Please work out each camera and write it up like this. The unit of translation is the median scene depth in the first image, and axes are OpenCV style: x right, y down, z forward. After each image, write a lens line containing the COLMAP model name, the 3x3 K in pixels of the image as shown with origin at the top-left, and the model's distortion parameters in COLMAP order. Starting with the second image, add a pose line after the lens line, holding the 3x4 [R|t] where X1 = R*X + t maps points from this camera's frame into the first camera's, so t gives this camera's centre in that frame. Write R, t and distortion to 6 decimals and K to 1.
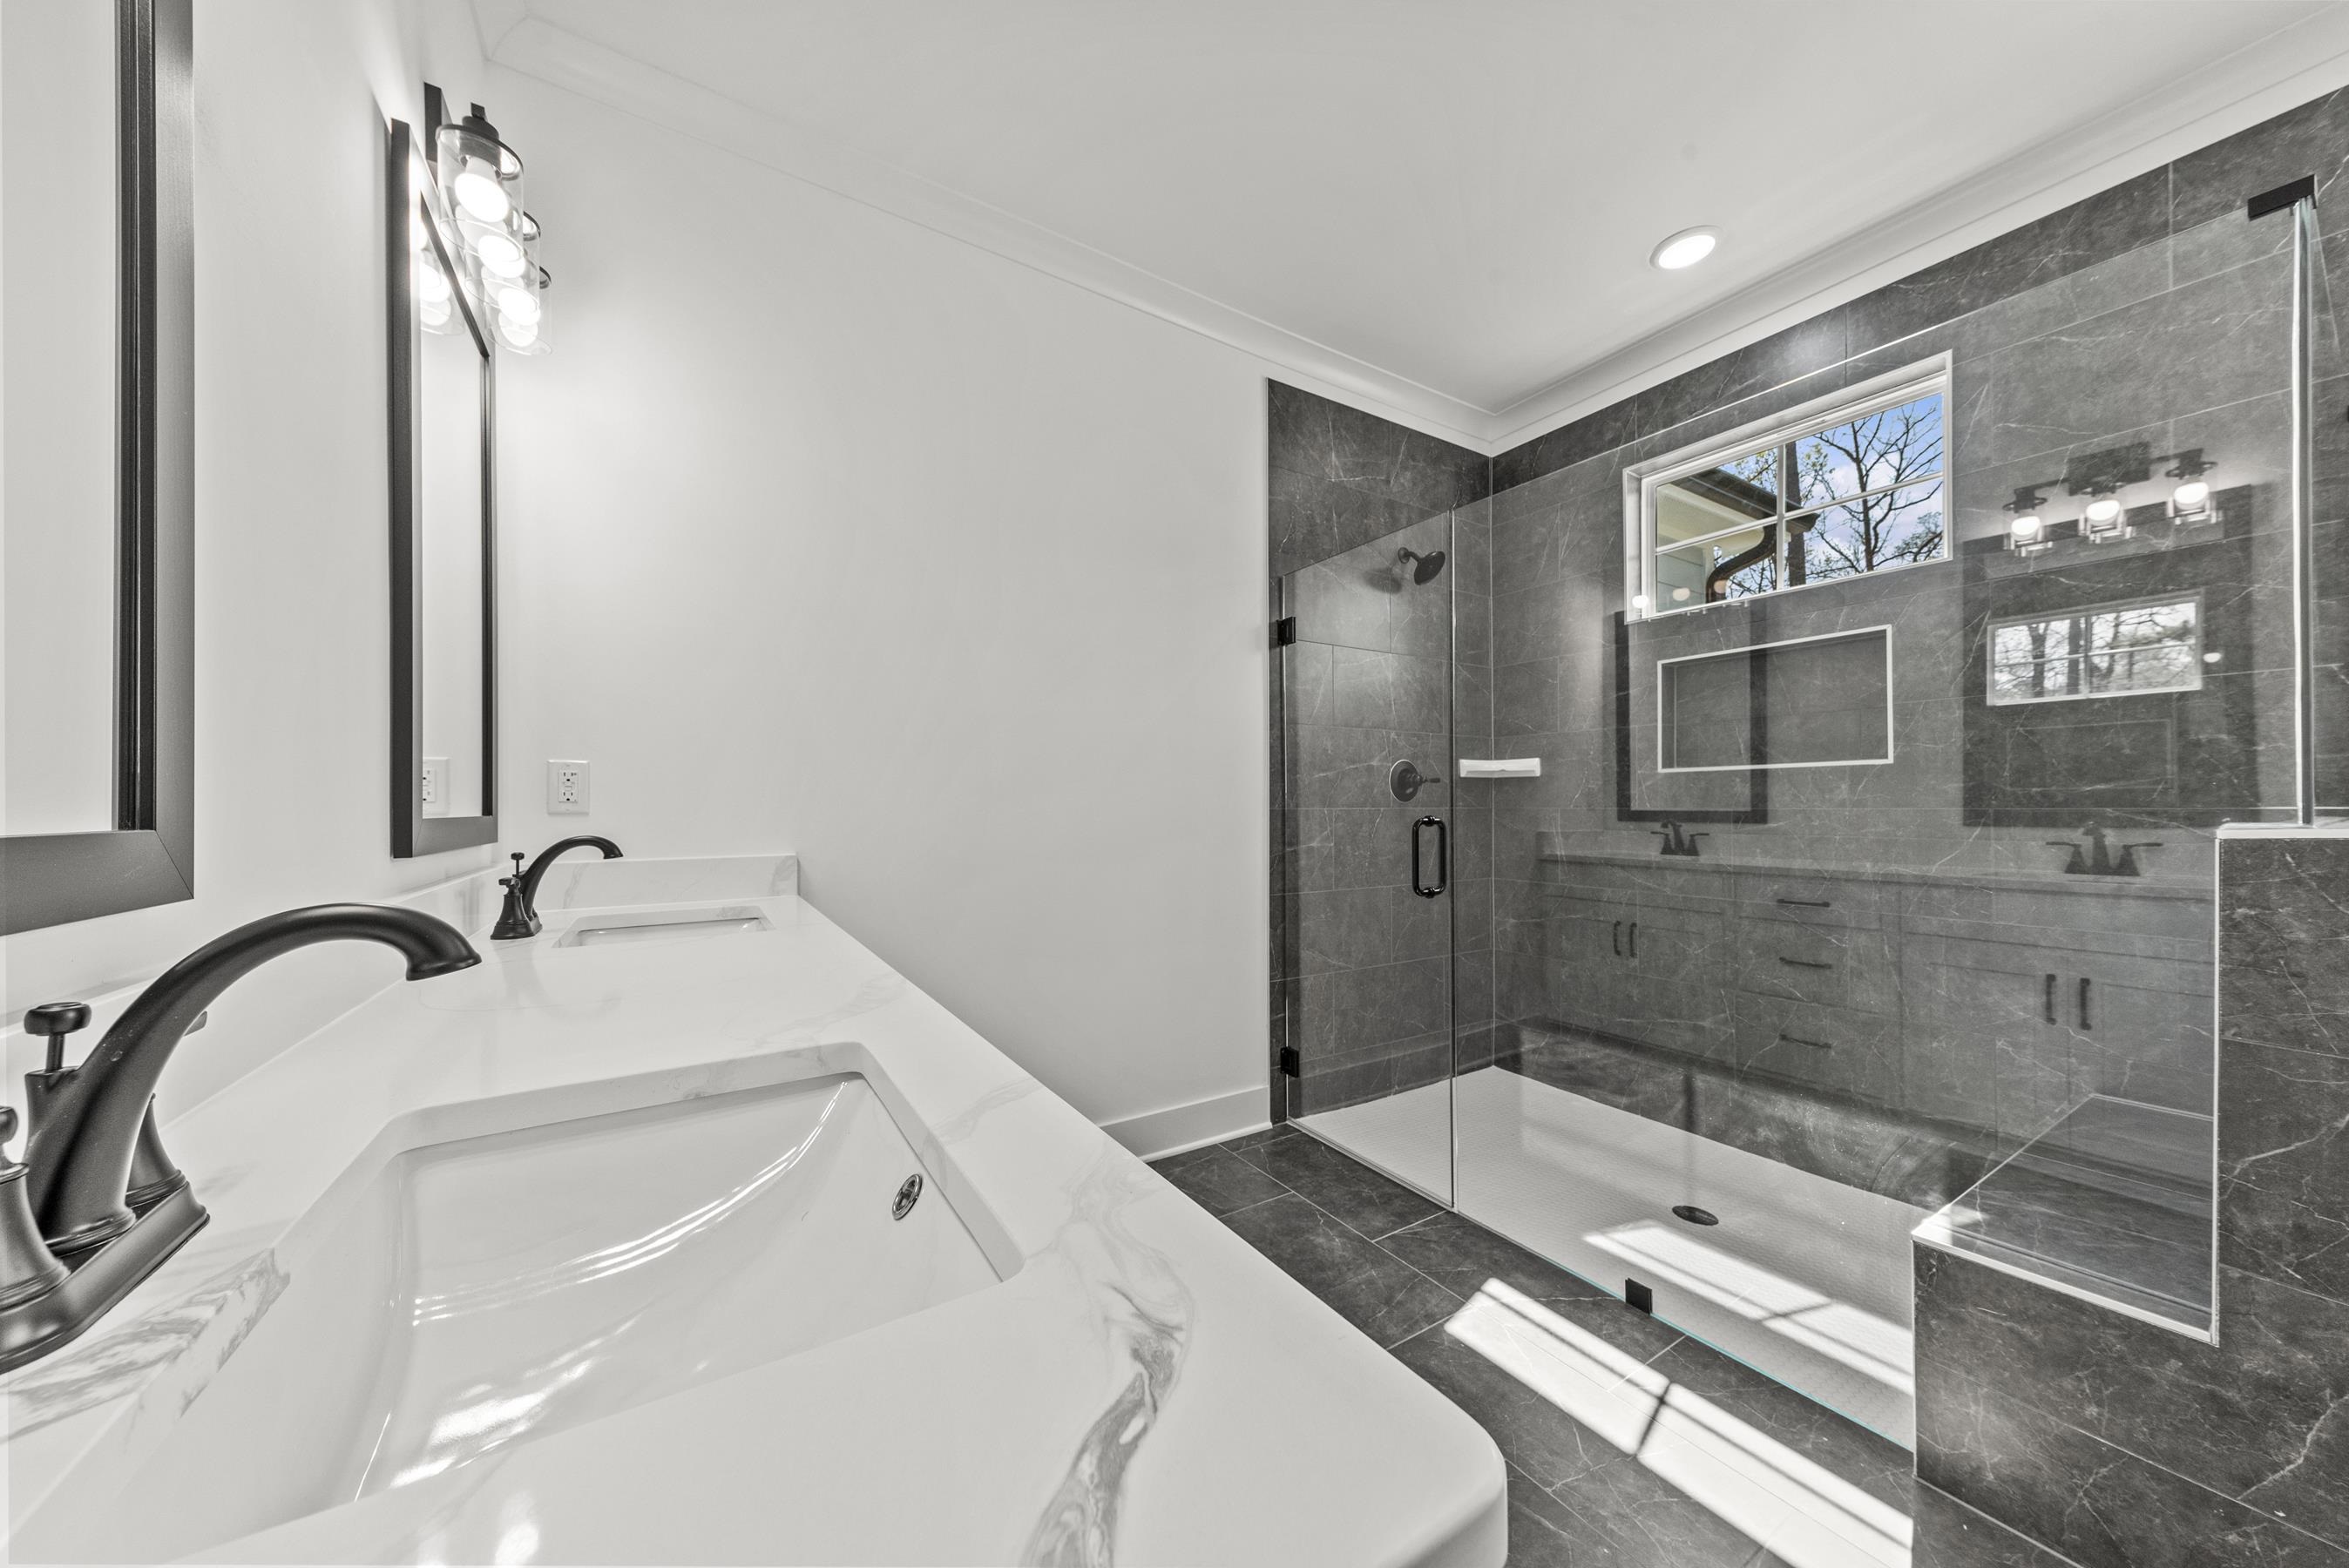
lens RADIAL K [[799.8, 0, 1170.7], [0, 799.8, 801.4], [0, 0, 1]] dist [0.025422, -0.004150]
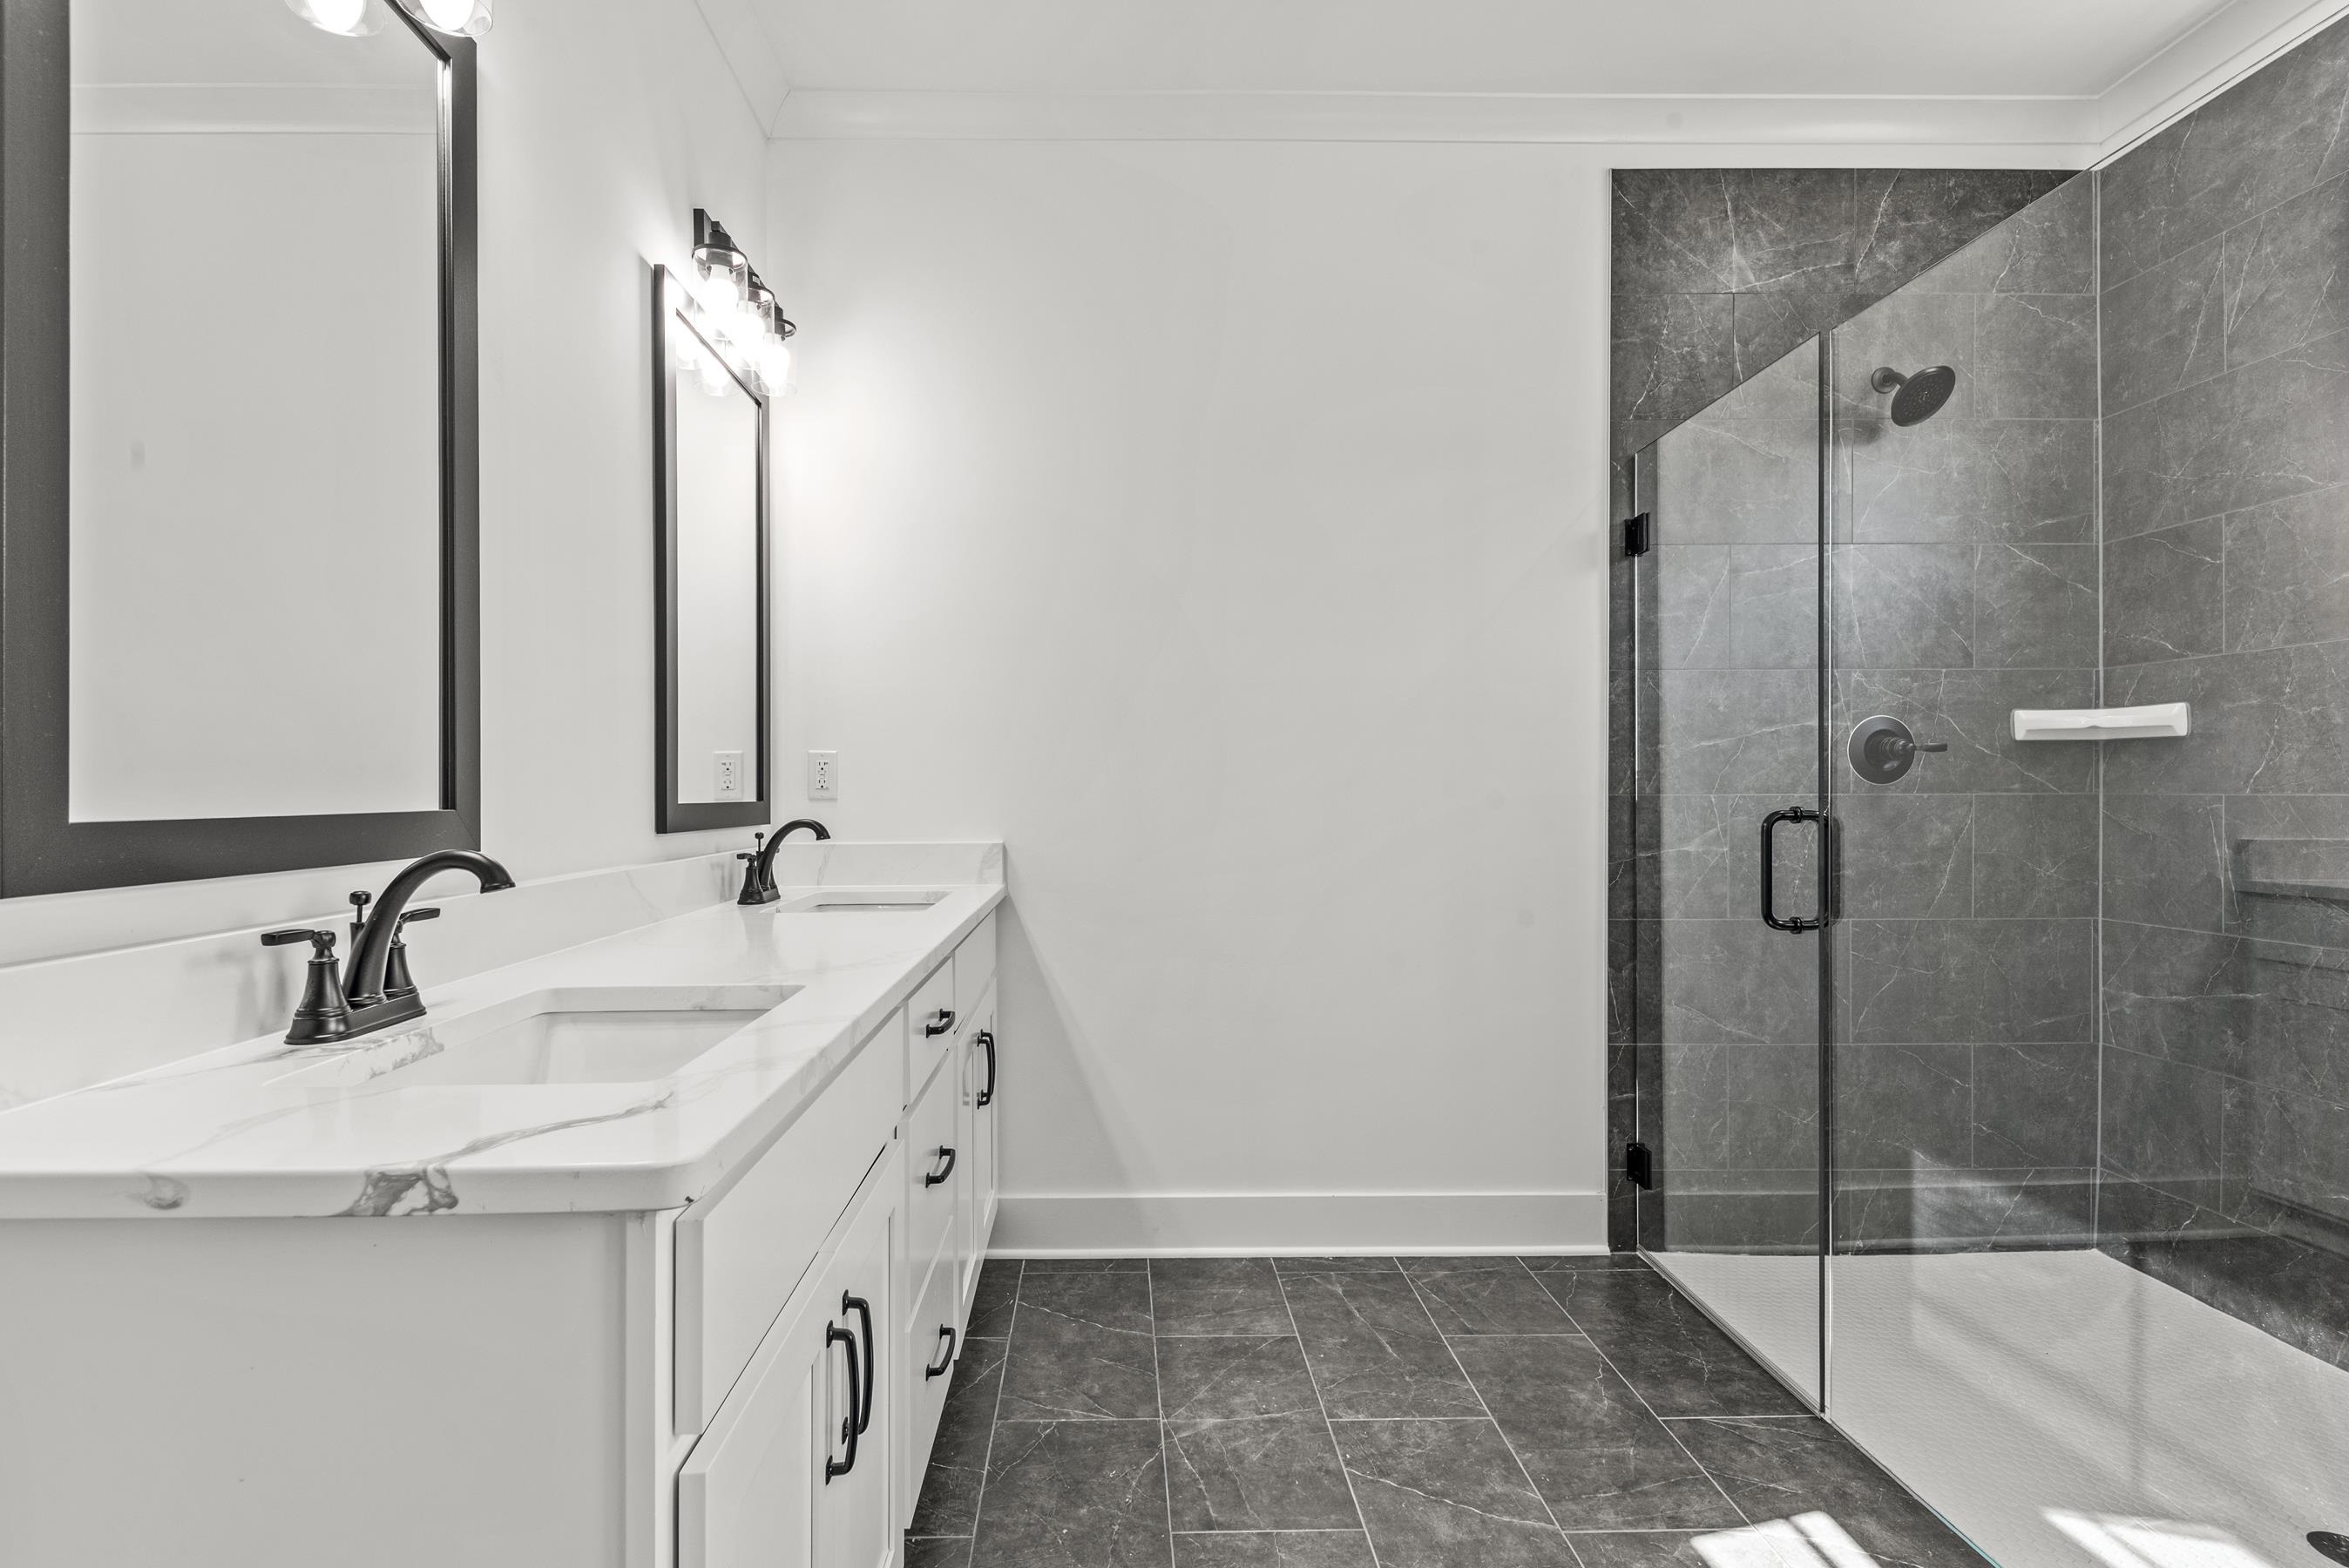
lens RADIAL K [[1132.0, 0, 1095.6], [0, 1132.0, 789.1], [0, 0, 1]] dist [0.047502, -0.017540]
pose [[0.845330, -0.001998, -0.534240, 0.274300], [0.005021, 0.999979, 0.004205, -0.002348], [0.534220, -0.006237, 0.845322, -0.071704]]
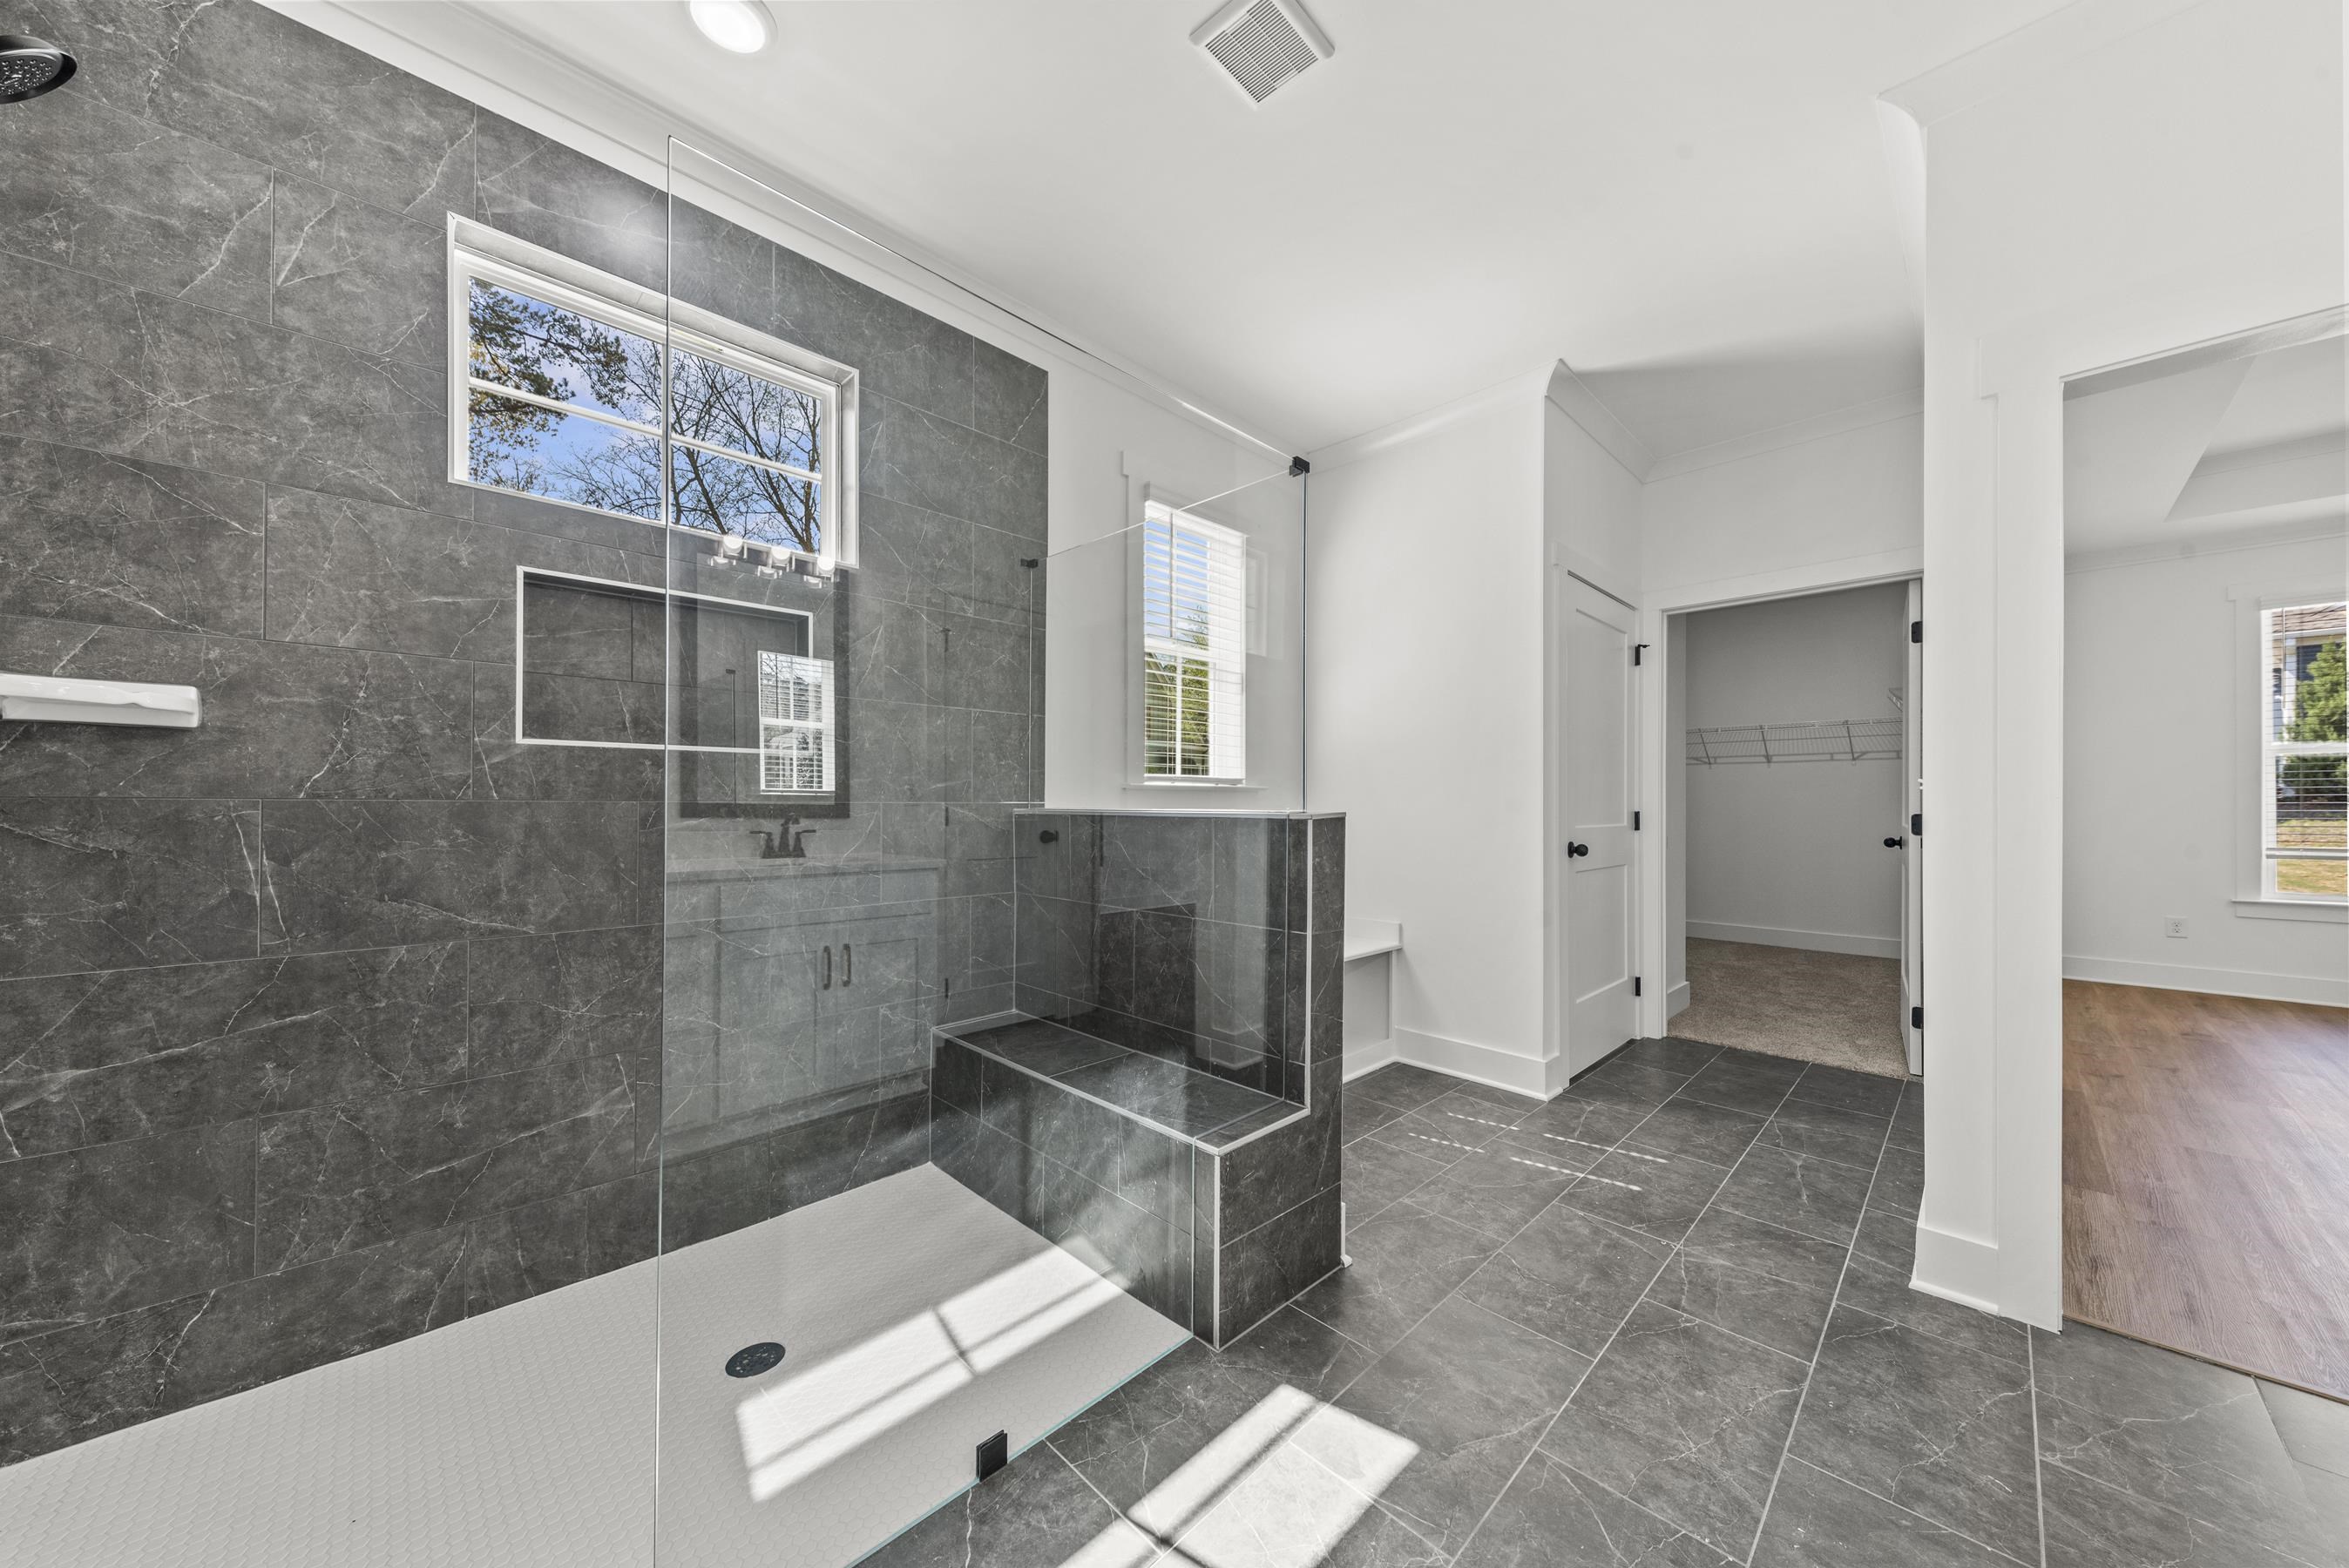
lens RADIAL K [[799.8, 0, 1170.7], [0, 799.8, 801.4], [0, 0, 1]] dist [0.025422, -0.004150]
pose [[-0.213652, 0.006322, 0.976889, -0.115316], [-0.008367, 0.999931, -0.008301, 0.009891], [-0.976874, -0.009948, -0.213584, 0.607753]]
